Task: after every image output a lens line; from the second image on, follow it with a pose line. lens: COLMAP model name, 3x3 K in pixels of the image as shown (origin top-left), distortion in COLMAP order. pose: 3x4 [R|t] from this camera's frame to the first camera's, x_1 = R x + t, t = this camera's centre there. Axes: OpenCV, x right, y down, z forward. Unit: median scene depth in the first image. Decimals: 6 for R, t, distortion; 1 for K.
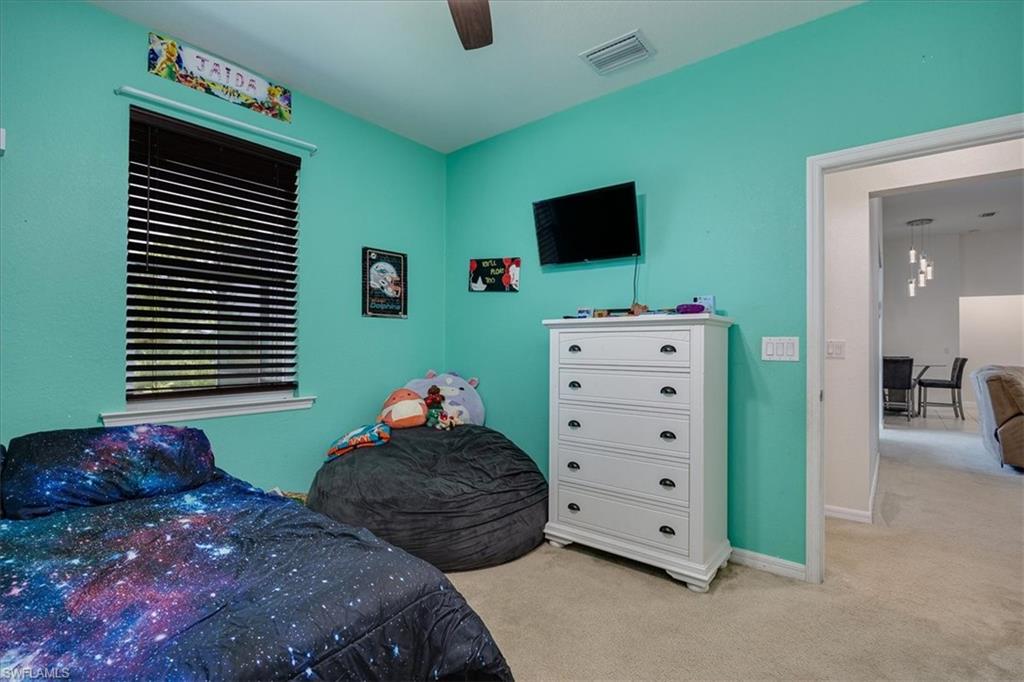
lens RADIAL K [[489.8, 0, 509.6], [0, 489.8, 346.4], [0, 0, 1]] dist [-0.006769, -0.000581]
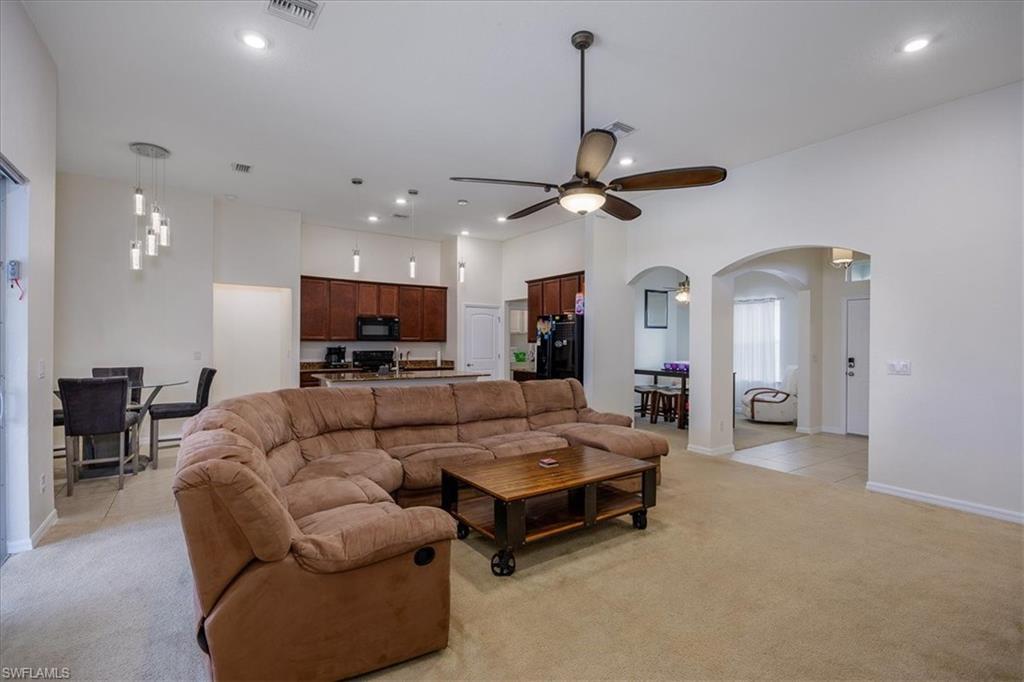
lens RADIAL K [[489.8, 0, 521.7], [0, 489.8, 340.0], [0, 0, 1]] dist [-0.006769, -0.000581]
pose [[0.303829, 0.003475, 0.952720, 0.402979], [-0.012597, 0.999921, 0.000370, -0.022722], [-0.952643, -0.012114, 0.303849, 0.368407]]
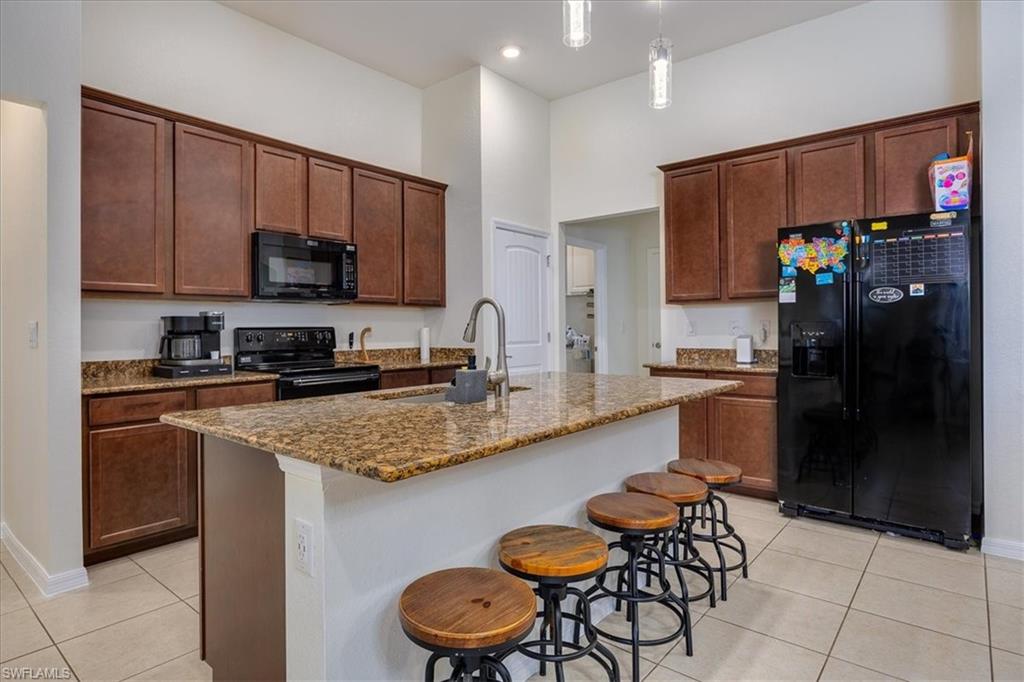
lens RADIAL K [[555.1, 0, 496.3], [0, 555.1, 323.8], [0, 0, 1]] dist [-0.026826, -0.000641]
pose [[0.038713, 0.005877, 0.999233, 0.857140], [-0.001015, 0.999982, -0.005842, 0.004828], [-0.999250, -0.000788, 0.038718, 0.802065]]
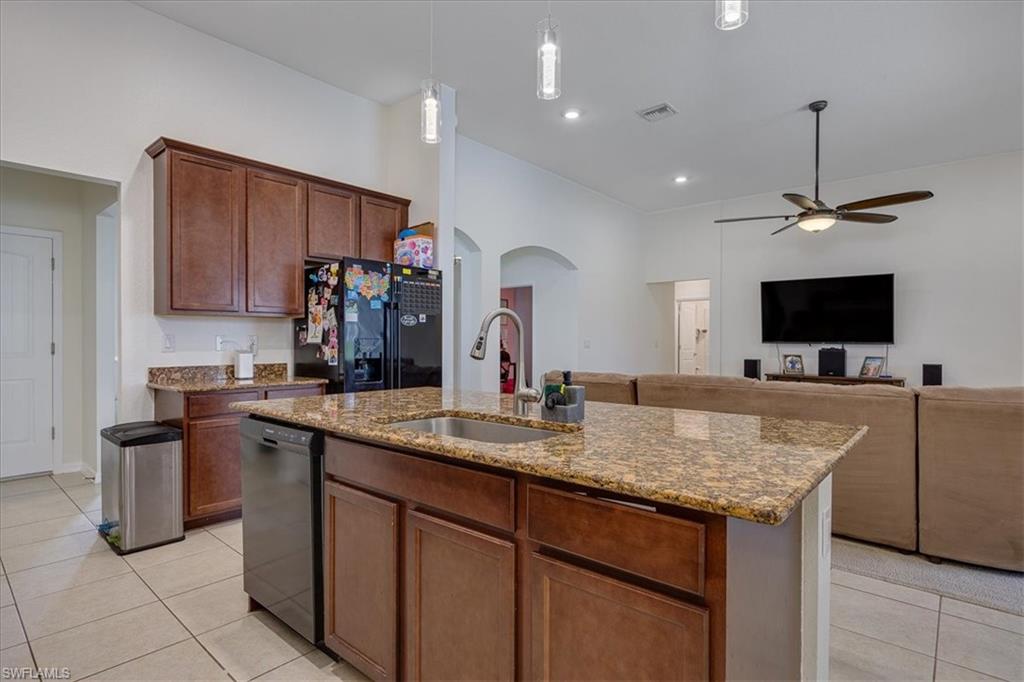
lens RADIAL K [[512.7, 0, 508.2], [0, 512.7, 342.5], [0, 0, 1]] dist [-0.002126, -0.000038]
pose [[-0.998303, -0.003757, 0.058110, 1.102196], [-0.004164, 0.999968, -0.006886, 0.007160], [-0.058082, -0.007116, -0.998286, 1.032524]]
